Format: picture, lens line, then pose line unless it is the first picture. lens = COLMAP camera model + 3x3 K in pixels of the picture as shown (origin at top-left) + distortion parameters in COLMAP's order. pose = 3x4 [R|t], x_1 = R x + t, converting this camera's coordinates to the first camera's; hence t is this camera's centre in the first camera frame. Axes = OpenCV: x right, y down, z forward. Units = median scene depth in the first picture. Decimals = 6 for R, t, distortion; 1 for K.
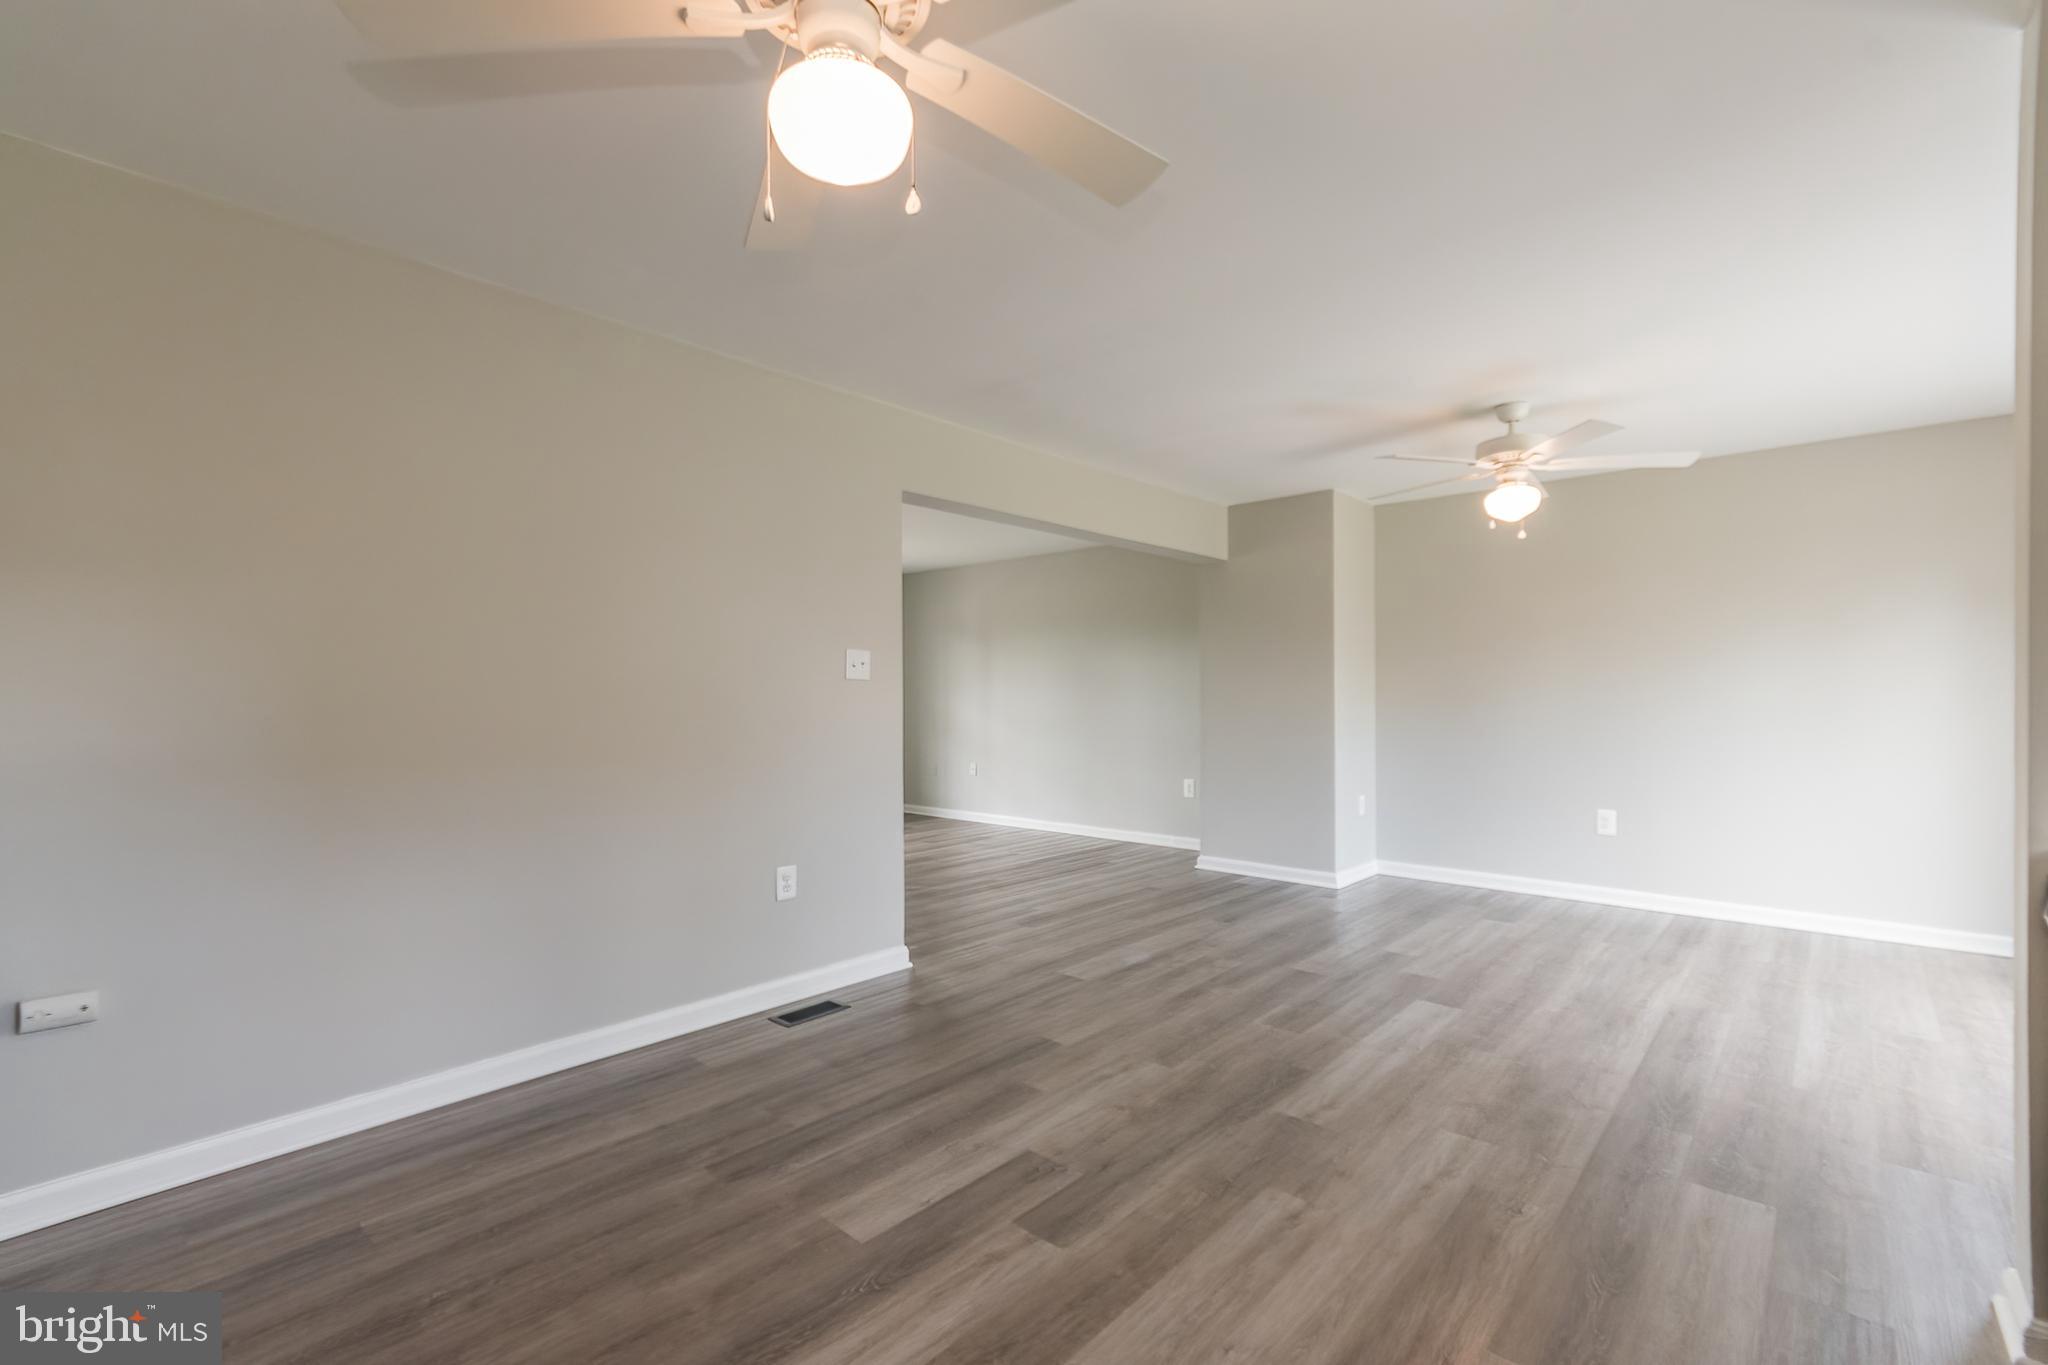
lens RADIAL K [[915.2, 0, 1004.4], [0, 915.2, 683.0], [0, 0, 1]] dist [0.011563, -0.001802]
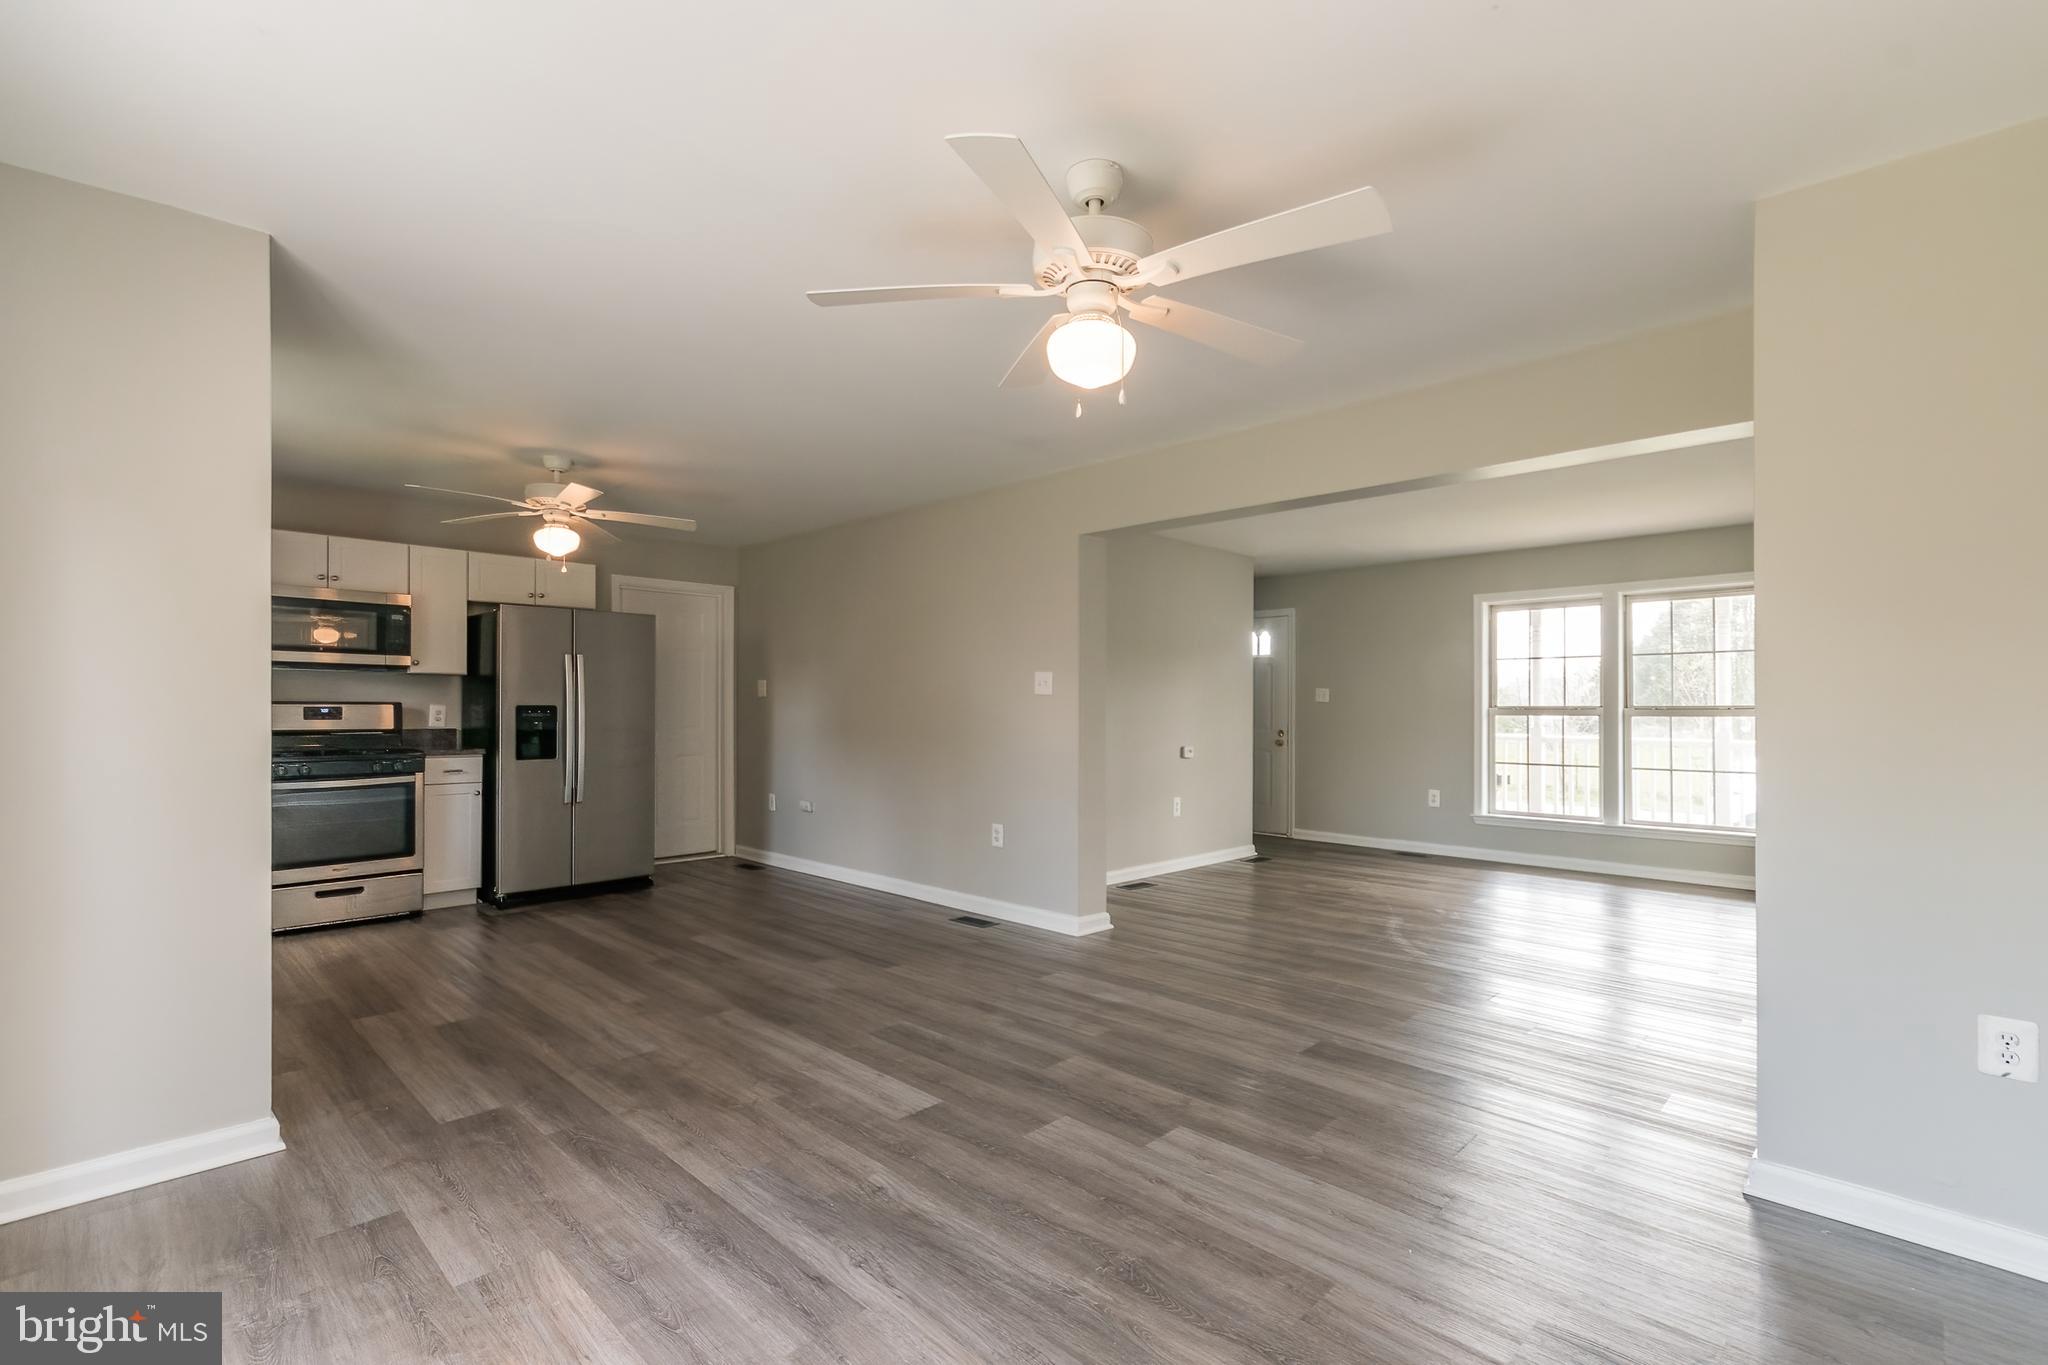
lens RADIAL K [[915.2, 0, 1026.1], [0, 915.2, 704.1], [0, 0, 1]] dist [0.011563, -0.001802]
pose [[-0.030517, 0.000264, -0.999534, 1.494124], [0.008048, 0.999968, 0.000018, 0.010345], [0.999502, -0.008043, -0.030518, 1.337071]]
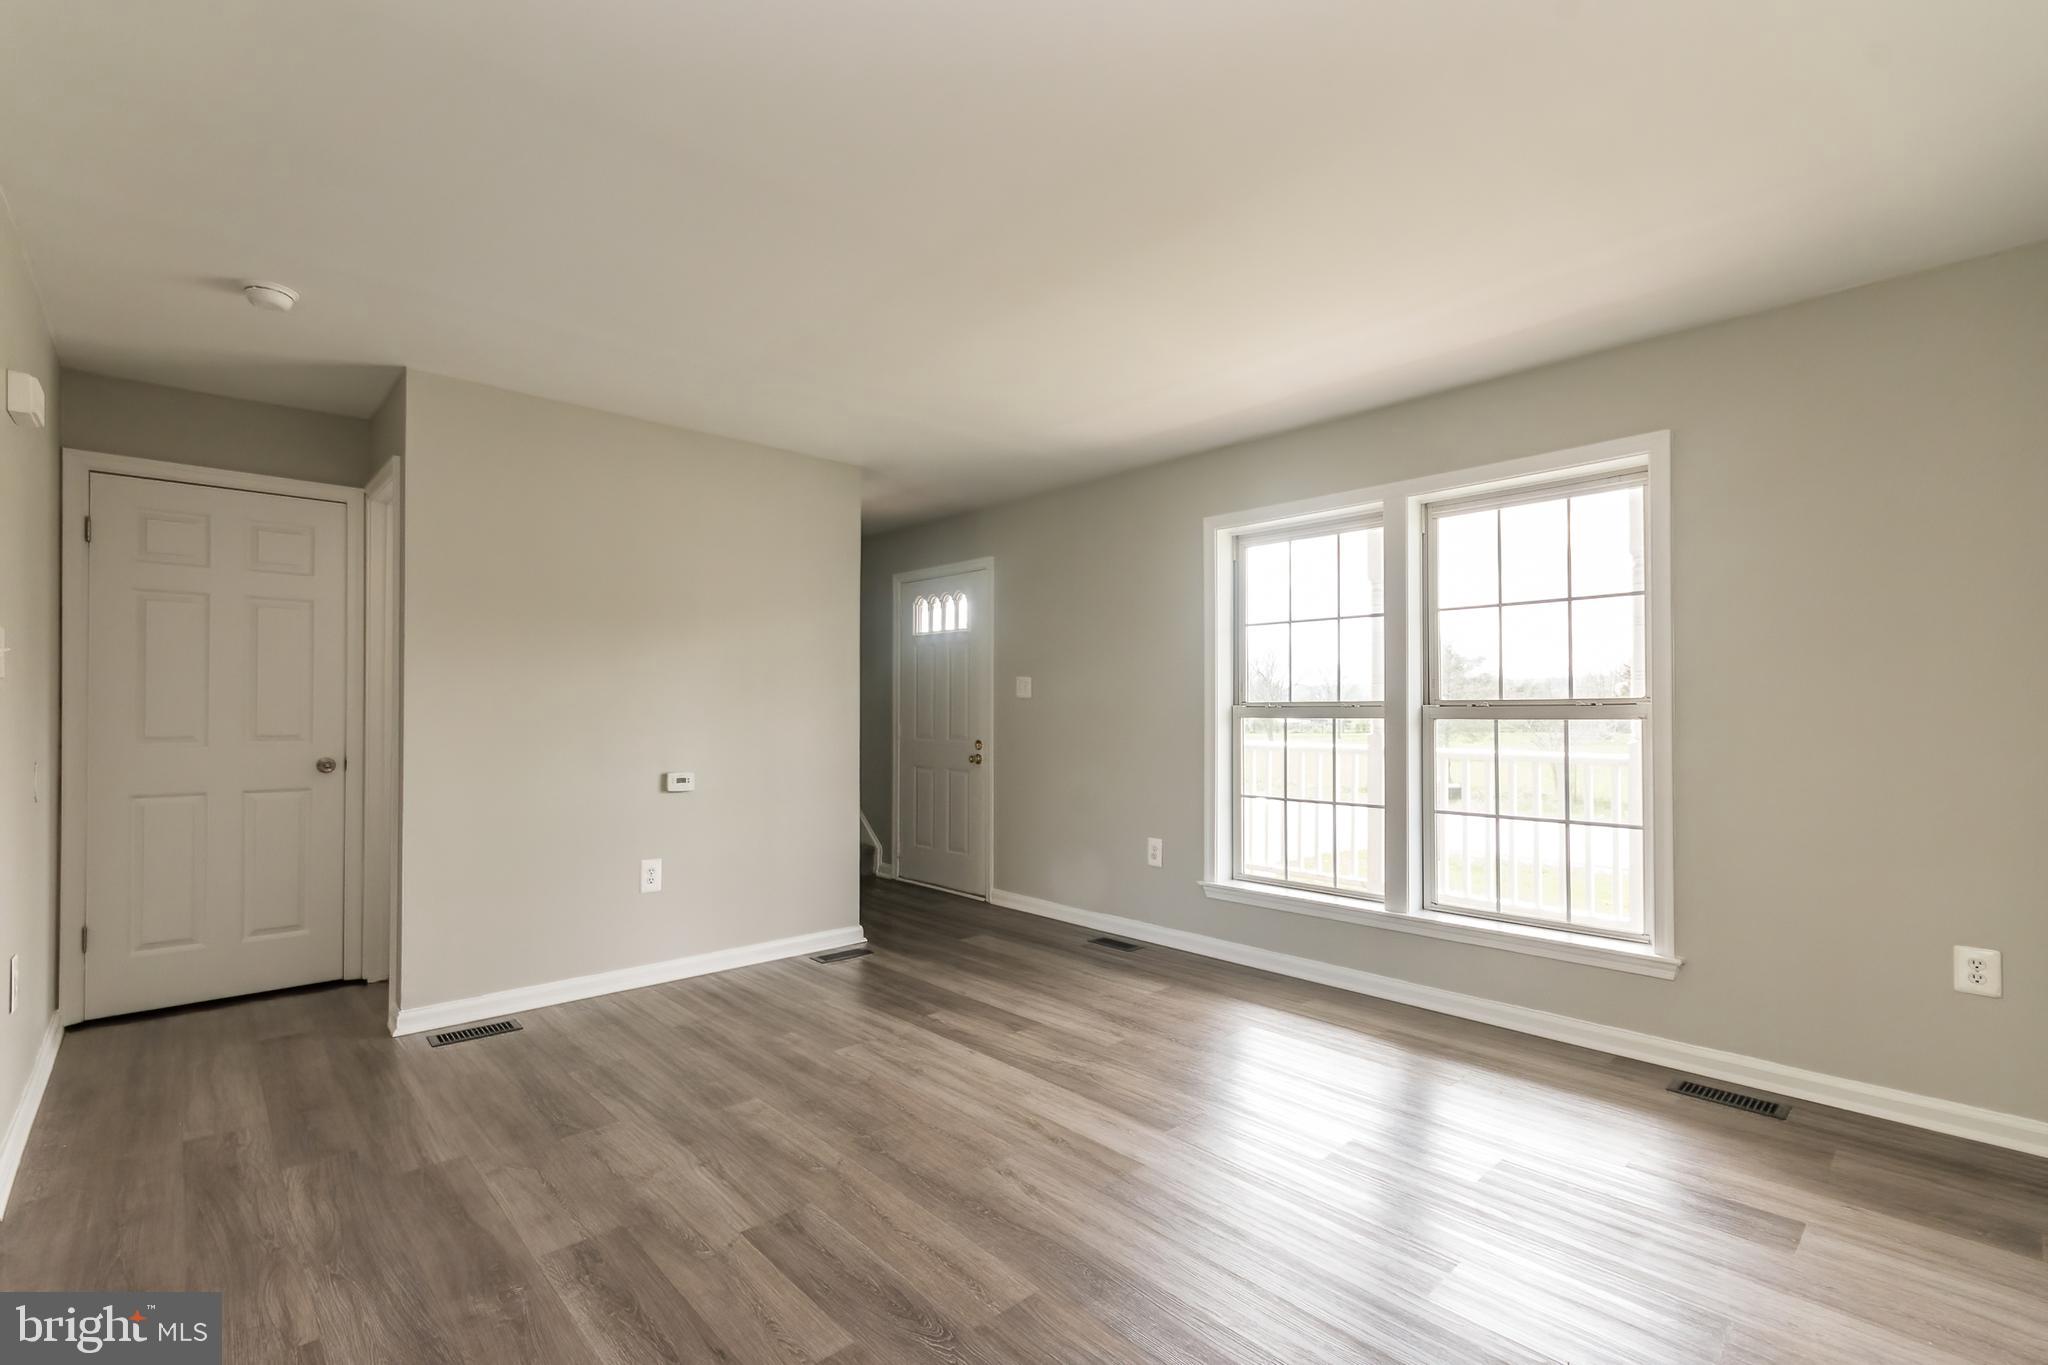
lens RADIAL K [[915.2, 0, 1010.8], [0, 915.2, 697.4], [0, 0, 1]] dist [0.011563, -0.001802]
pose [[-0.077322, -0.007863, -0.996975, 0.504367], [0.010917, 0.999902, -0.008733, 0.026926], [0.996946, -0.011559, -0.077229, 2.262168]]
